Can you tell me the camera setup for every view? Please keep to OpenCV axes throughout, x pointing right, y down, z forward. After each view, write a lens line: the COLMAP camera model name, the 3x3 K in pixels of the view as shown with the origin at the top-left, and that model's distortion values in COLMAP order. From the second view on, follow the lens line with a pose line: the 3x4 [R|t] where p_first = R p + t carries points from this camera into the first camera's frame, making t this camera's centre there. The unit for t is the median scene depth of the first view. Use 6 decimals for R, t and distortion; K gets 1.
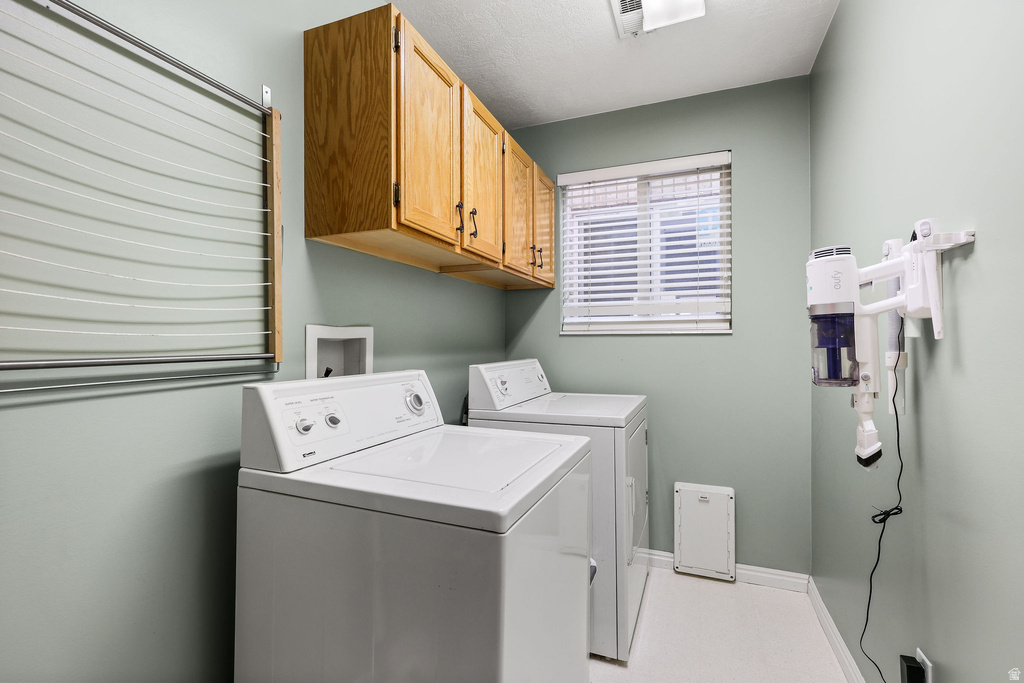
lens RADIAL K [[451.2, 0, 514.2], [0, 451.2, 338.5], [0, 0, 1]] dist [-0.000346, 0.000128]
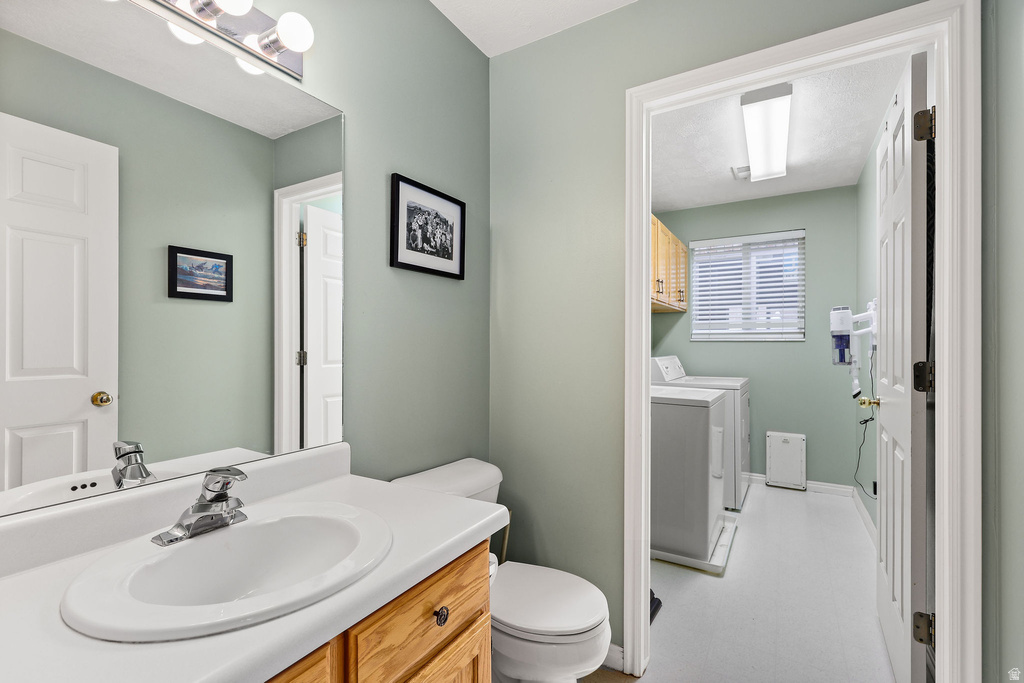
lens RADIAL K [[451.2, 0, 510.7], [0, 451.2, 343.5], [0, 0, 1]] dist [-0.000346, 0.000128]
pose [[0.985780, 0.002875, -0.168015, -0.292185], [-0.001890, 0.999980, 0.006027, -0.009396], [0.168029, -0.005624, 0.985766, -0.785146]]
